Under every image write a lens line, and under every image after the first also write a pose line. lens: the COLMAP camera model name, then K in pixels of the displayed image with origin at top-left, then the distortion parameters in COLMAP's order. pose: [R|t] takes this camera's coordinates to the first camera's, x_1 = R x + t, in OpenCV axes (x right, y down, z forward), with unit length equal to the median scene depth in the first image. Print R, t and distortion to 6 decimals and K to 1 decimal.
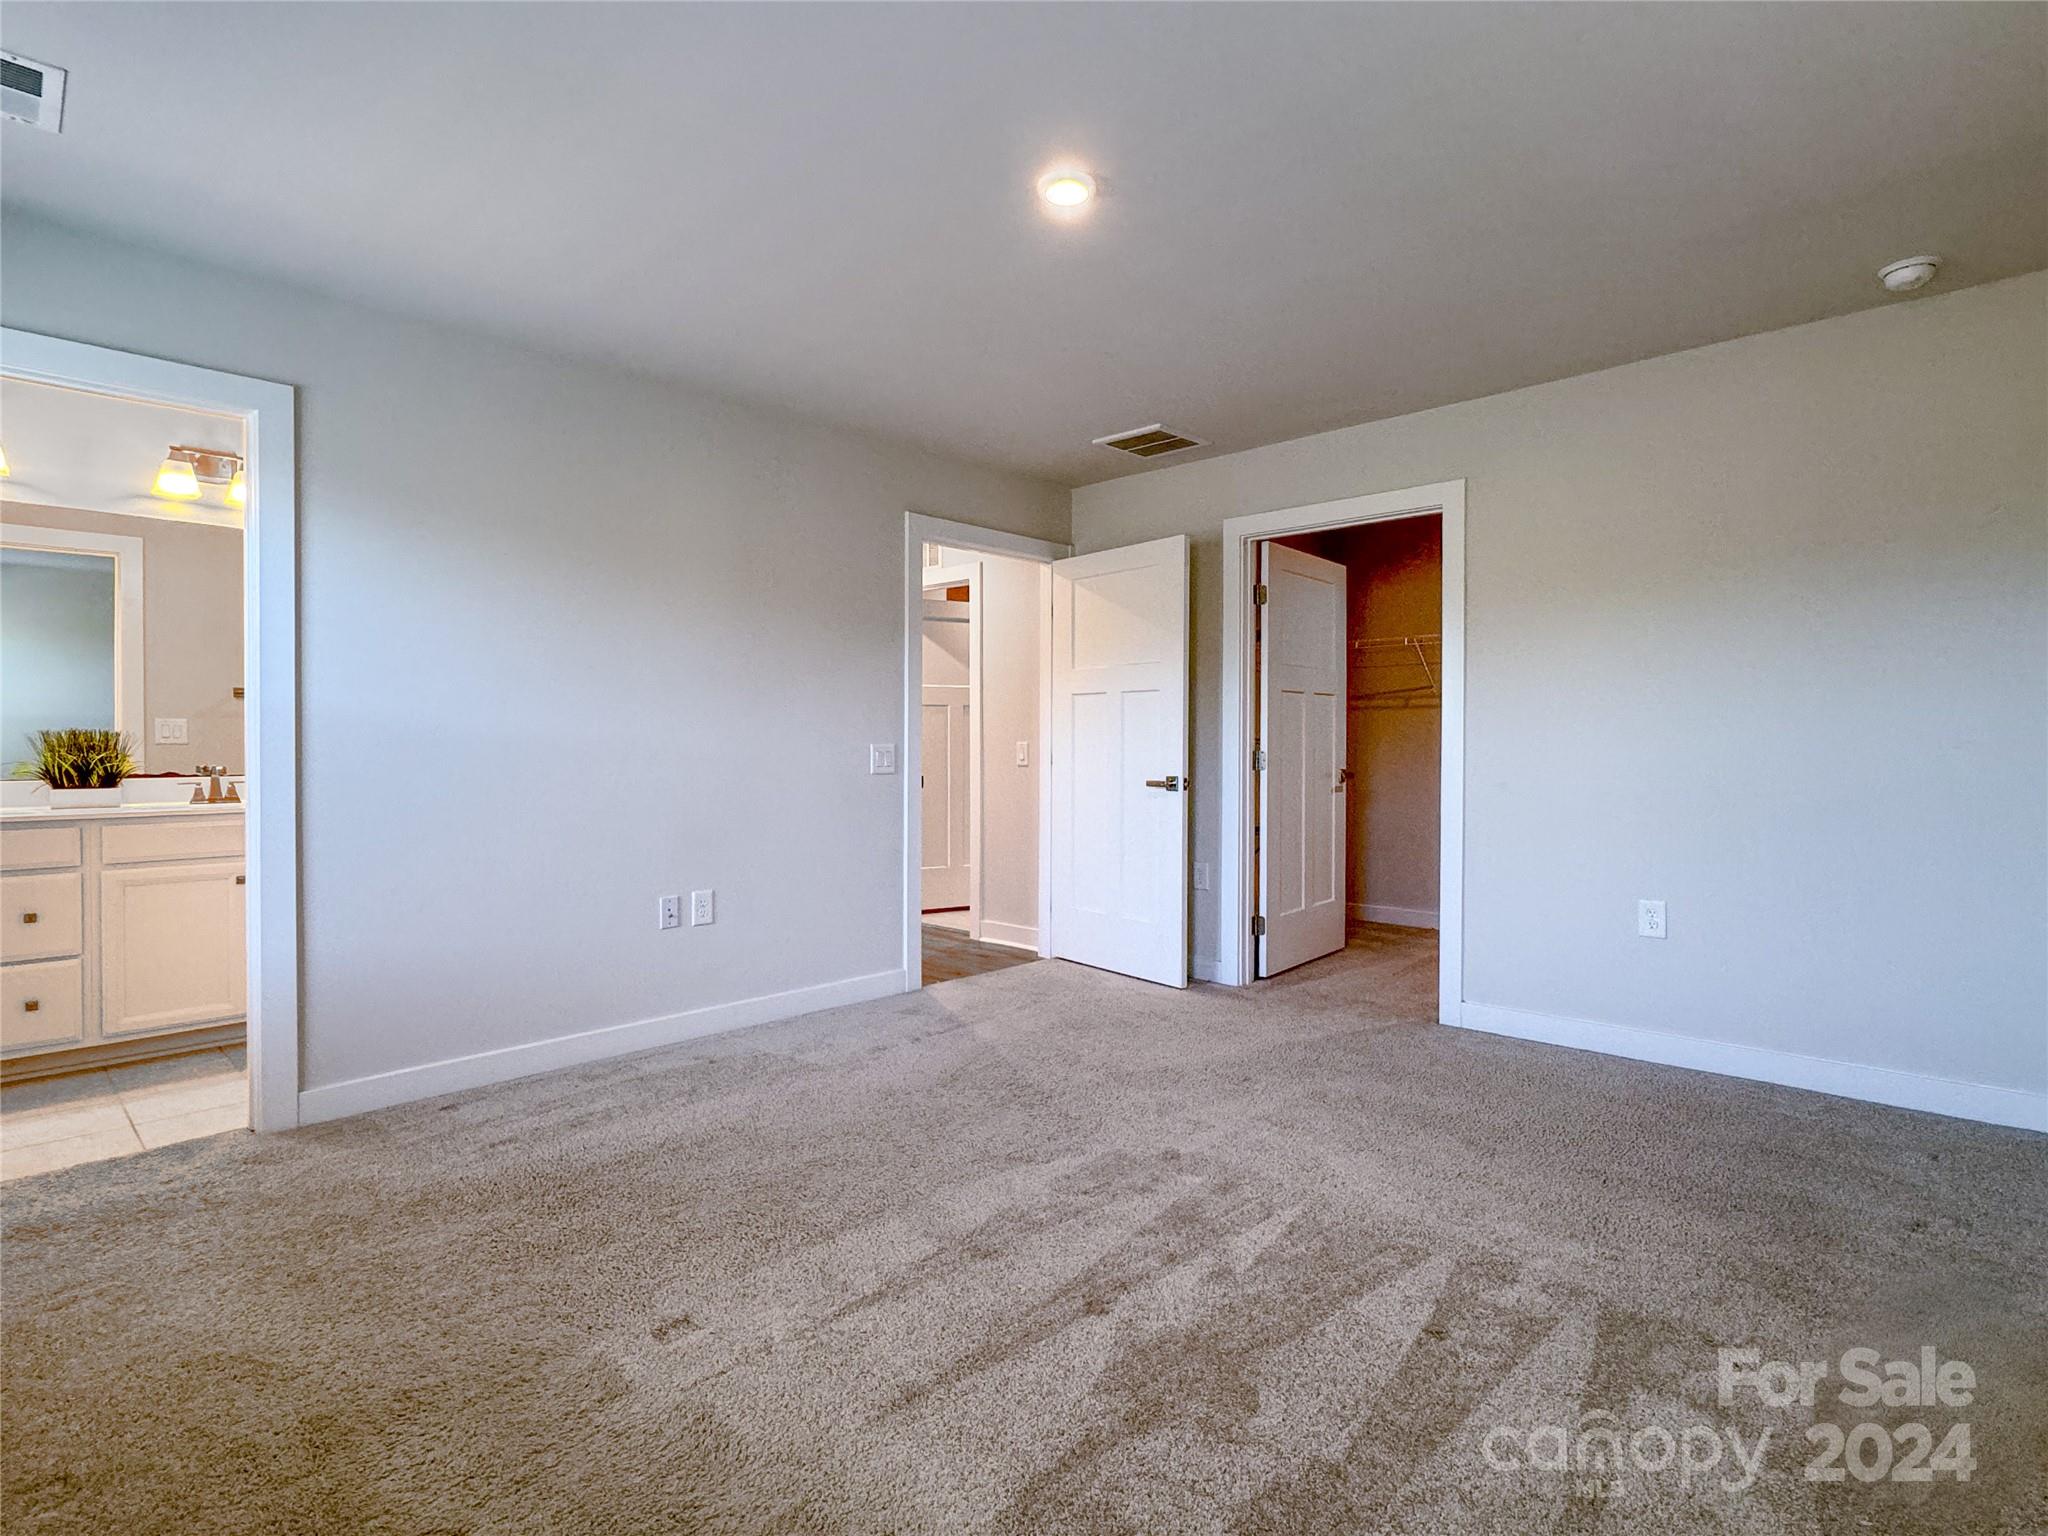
lens RADIAL K [[1035.0, 0, 1043.0], [0, 1035.0, 756.0], [0, 0, 1]] dist [0.003156, 0.000290]
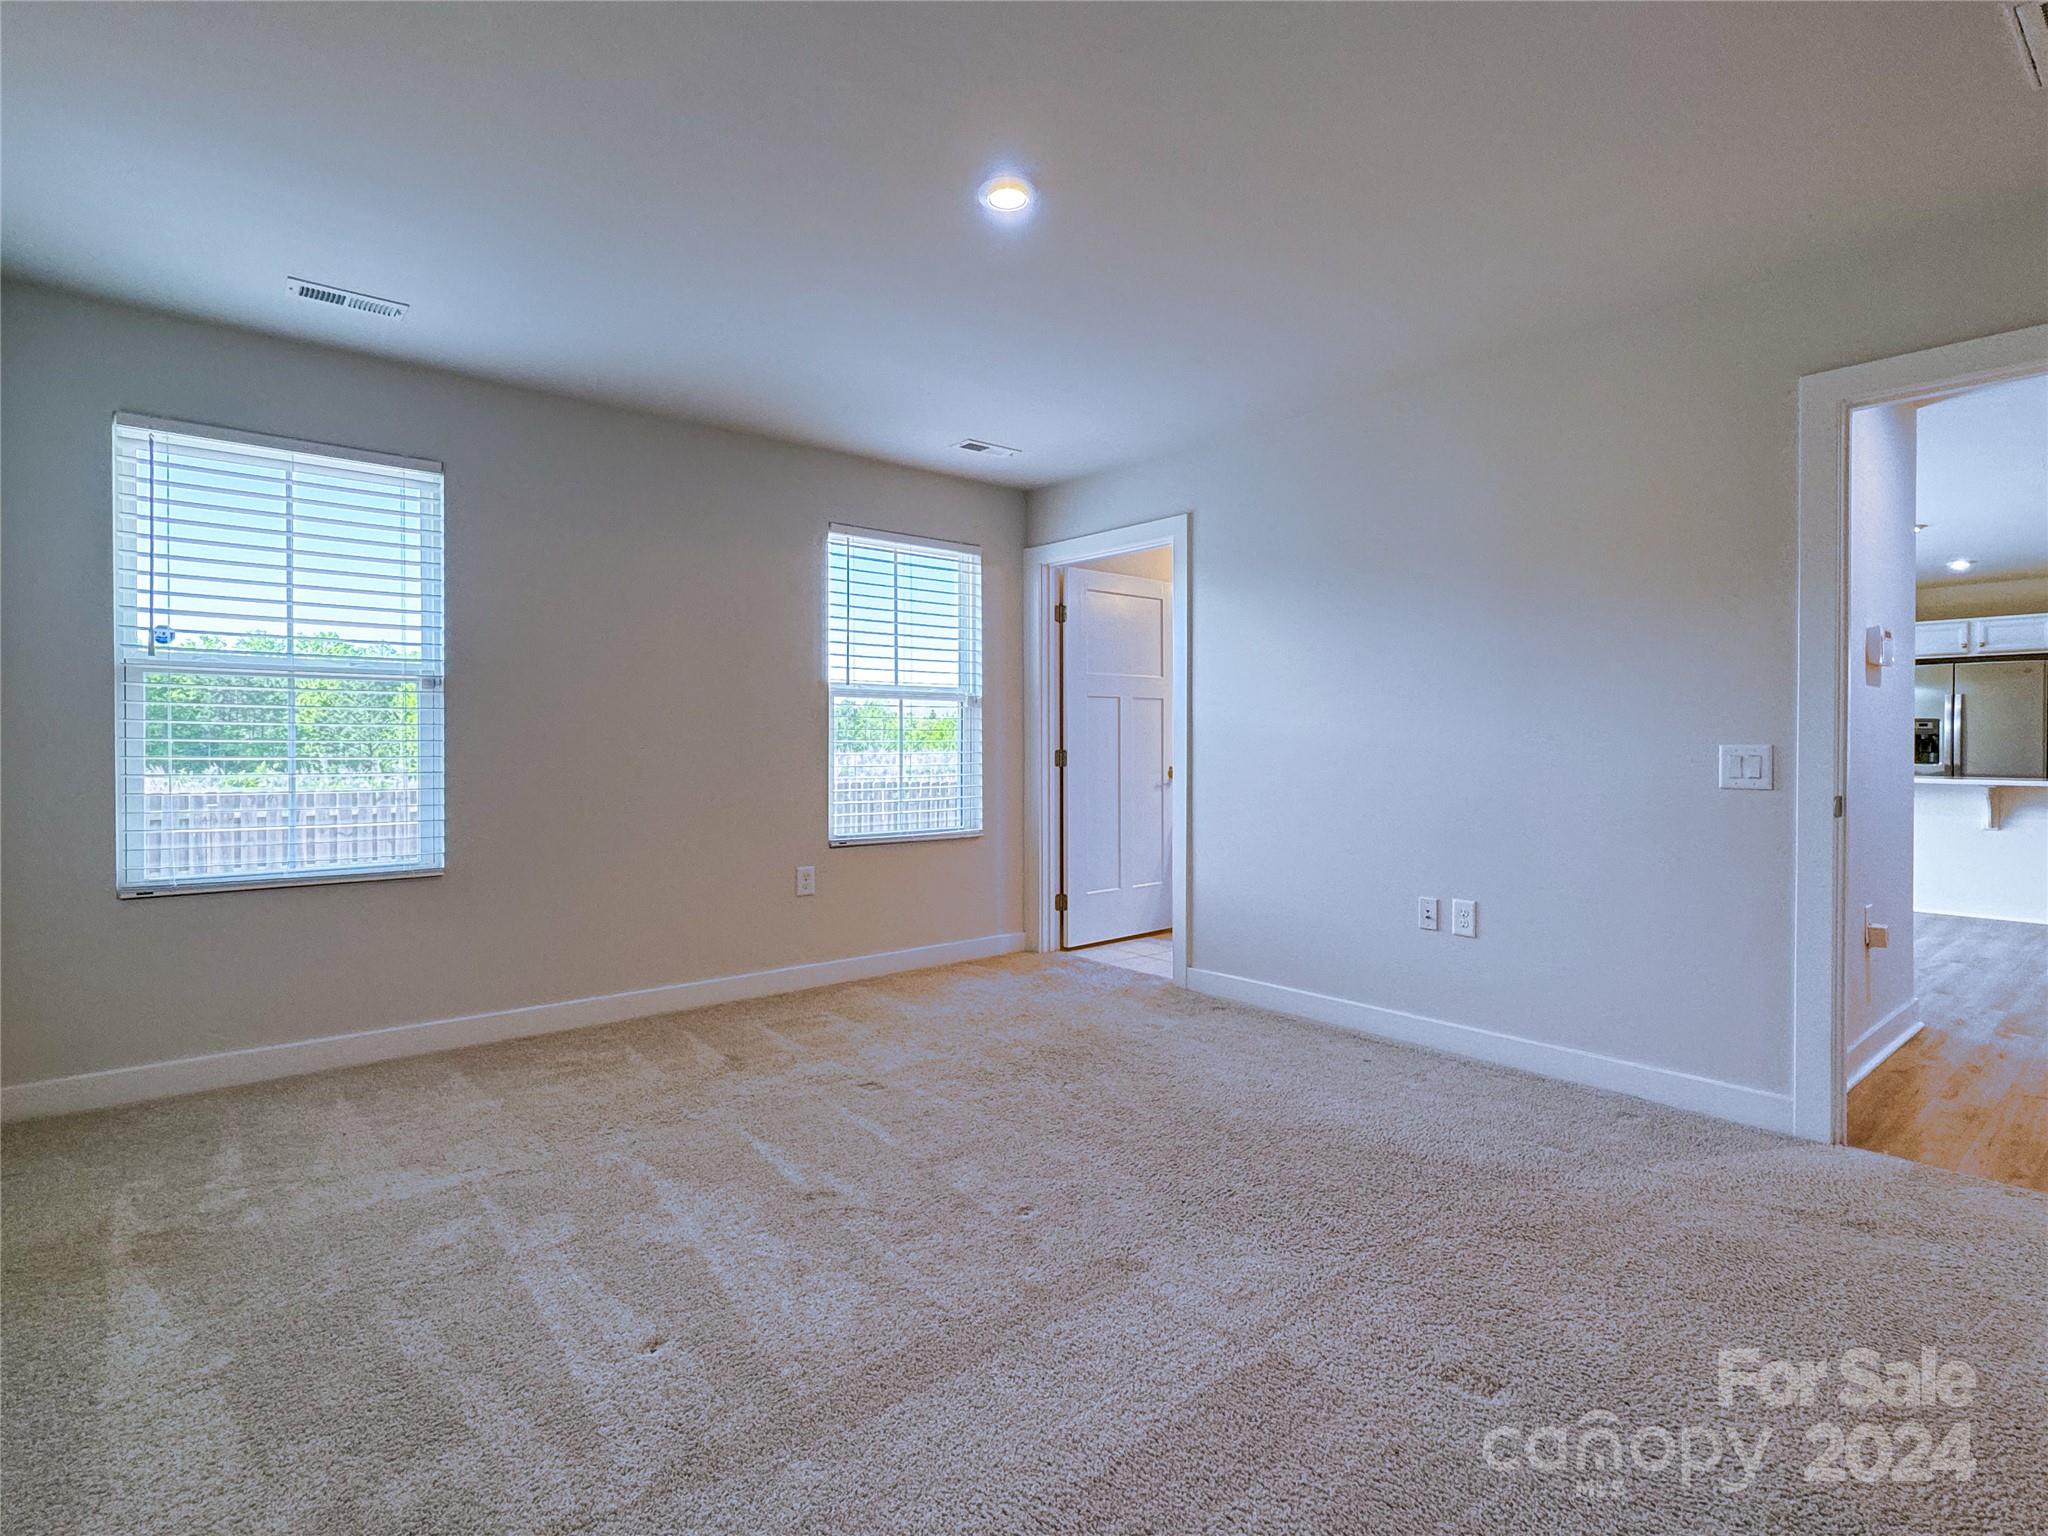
lens RADIAL K [[1035.0, 0, 1043.0], [0, 1035.0, 756.0], [0, 0, 1]] dist [0.003156, 0.000290]
pose [[-0.095188, 0.015208, -0.995343, 0.658477], [-0.010316, 0.999815, 0.016262, -0.012278], [0.995406, 0.011816, -0.095013, 0.725034]]
